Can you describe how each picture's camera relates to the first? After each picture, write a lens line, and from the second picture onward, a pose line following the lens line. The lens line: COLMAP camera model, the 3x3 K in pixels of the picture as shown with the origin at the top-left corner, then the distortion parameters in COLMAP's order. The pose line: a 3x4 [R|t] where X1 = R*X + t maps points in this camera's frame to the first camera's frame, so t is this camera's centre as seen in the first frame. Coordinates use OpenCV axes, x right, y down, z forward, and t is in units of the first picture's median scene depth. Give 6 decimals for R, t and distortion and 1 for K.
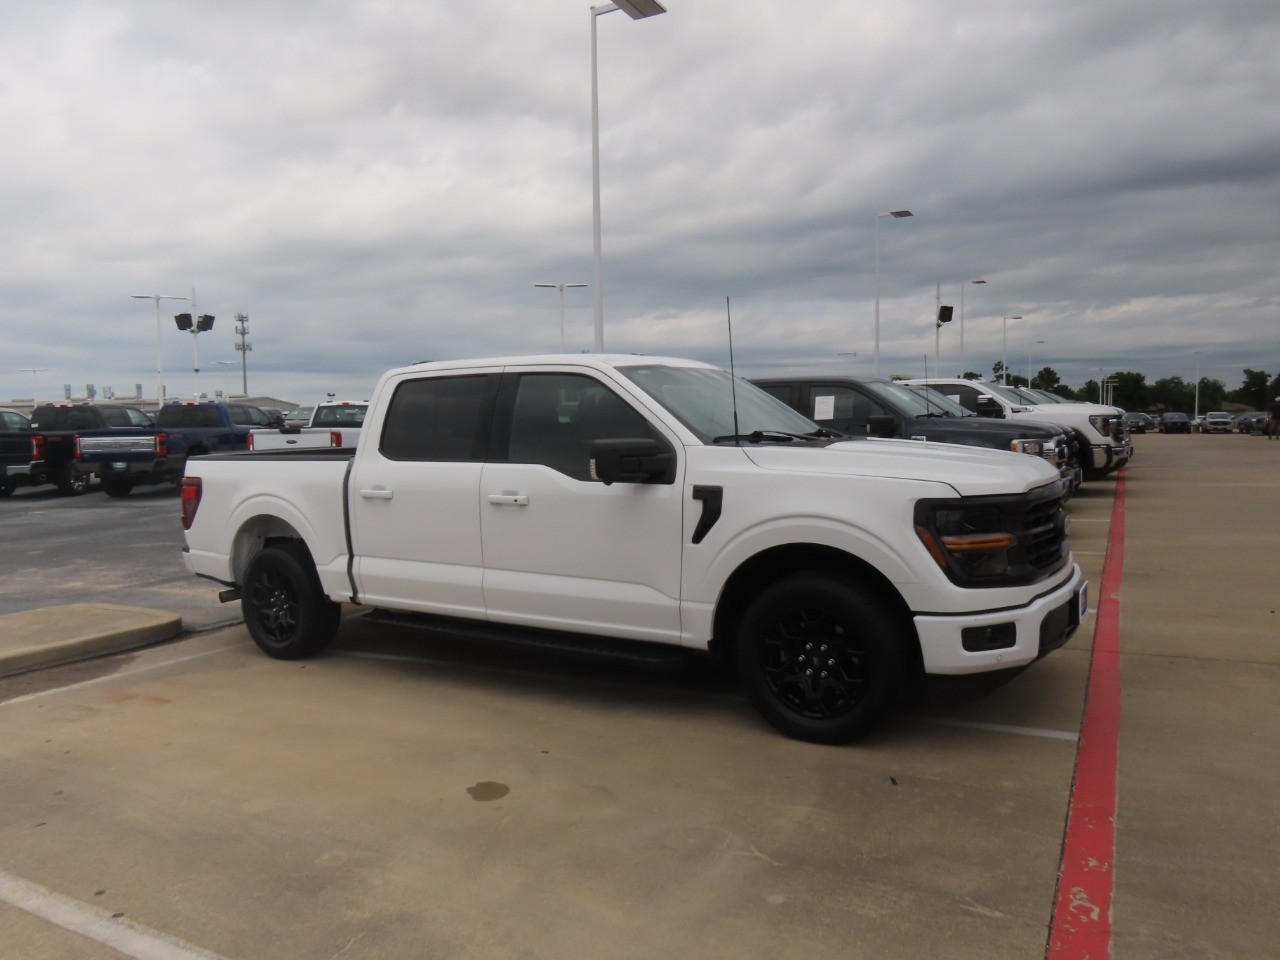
lens RADIAL K [[889.2, 0, 642.2], [0, 889.2, 475.6], [0, 0, 1]] dist [-0.014455, 0.000602]
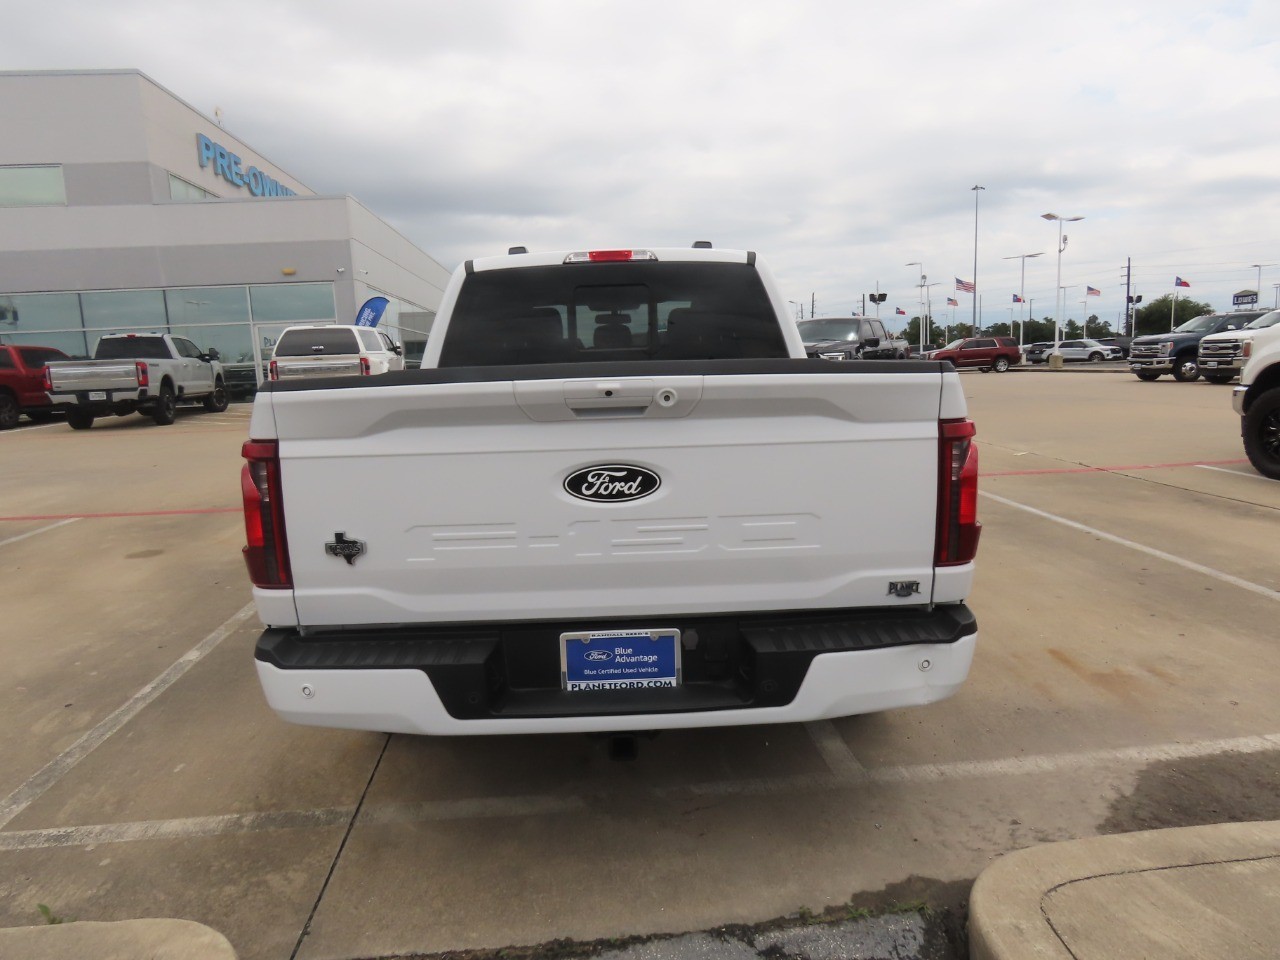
lens RADIAL K [[816.6, 0, 645.1], [0, 816.6, 480.0], [0, 0, 1]] dist [-0.004157, -0.000787]
pose [[-0.550915, -0.075863, 0.831106, -0.951856], [0.098205, 0.983048, 0.154829, -0.047596], [-0.828763, 0.166916, -0.534126, 1.704113]]
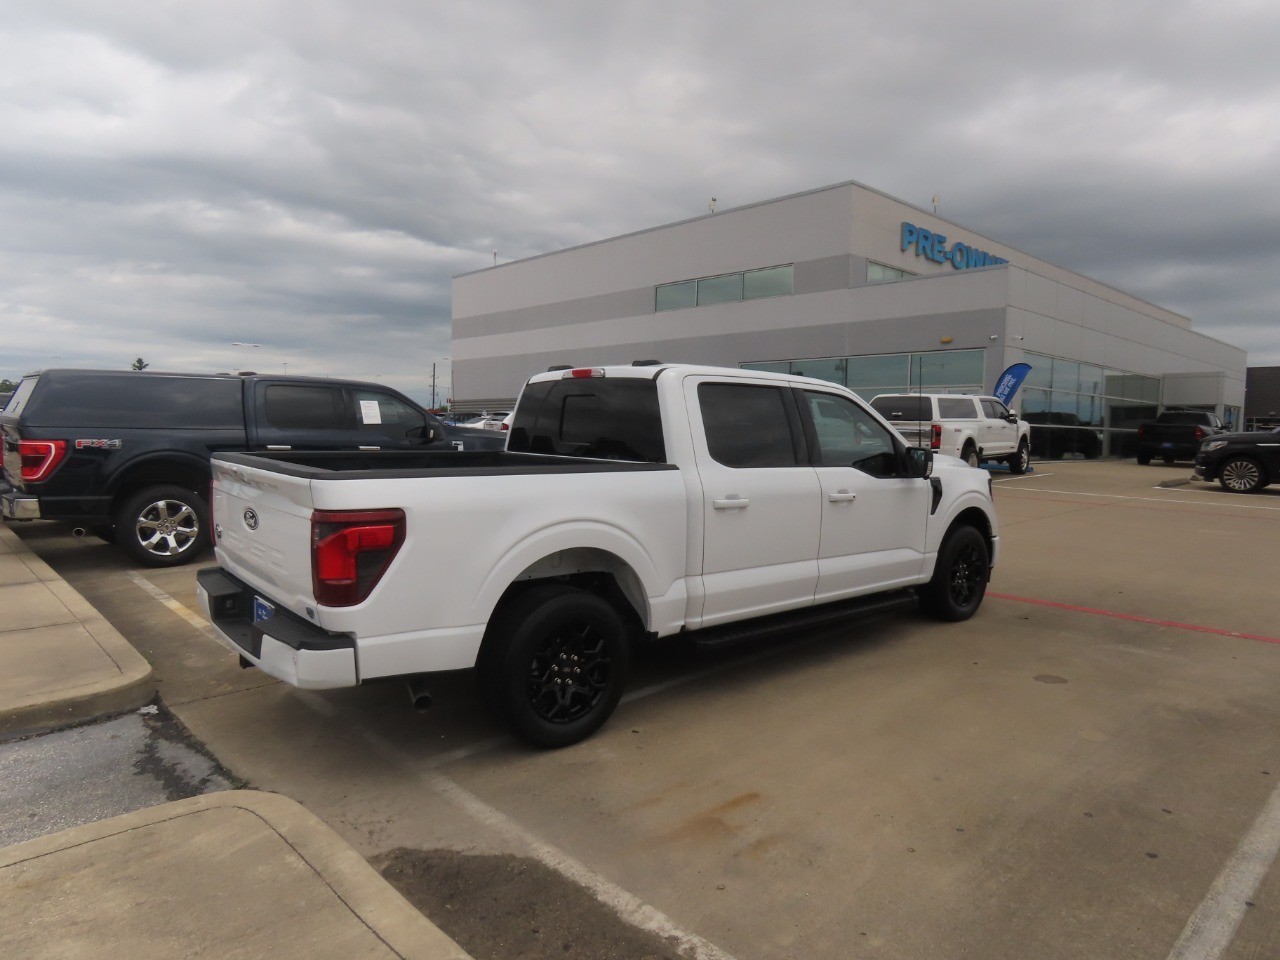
lens RADIAL K [[816.6, 0, 645.1], [0, 816.6, 480.0], [0, 0, 1]] dist [-0.004157, -0.000787]
pose [[0.306609, -0.035589, 0.951170, -1.233827], [0.029270, 0.999181, 0.027951, -0.032999], [-0.951385, 0.019271, 0.307400, 0.886638]]
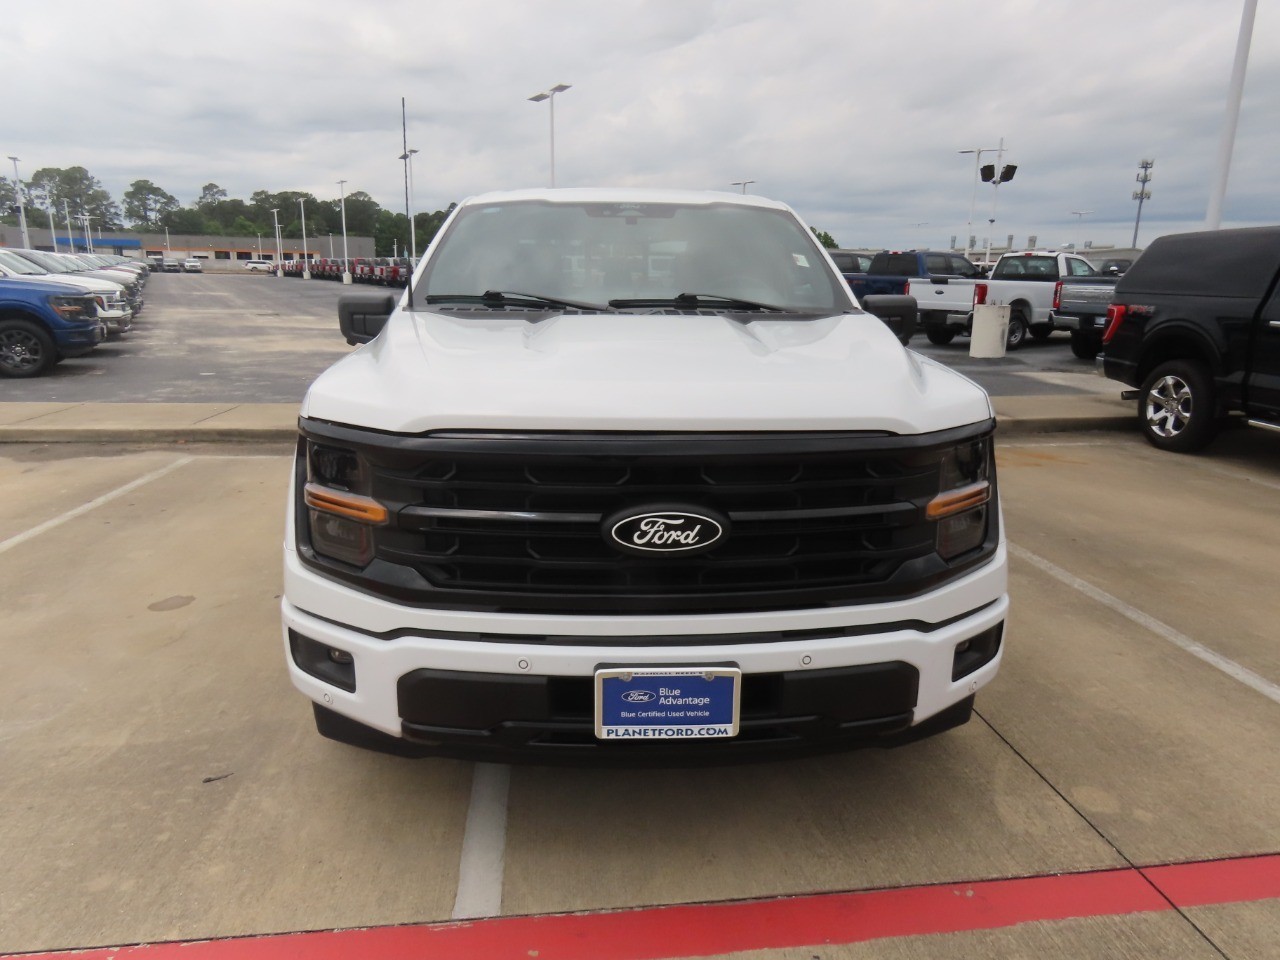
lens RADIAL K [[815.1, 0, 646.2], [0, 815.1, 473.7], [0, 0, 1]] dist [-0.006688, 0.001282]
pose [[0.578928, 0.220079, -0.785116, 0.687026], [-0.074007, 0.973094, 0.218201, -0.053546], [0.812013, -0.068219, 0.579638, 0.652924]]
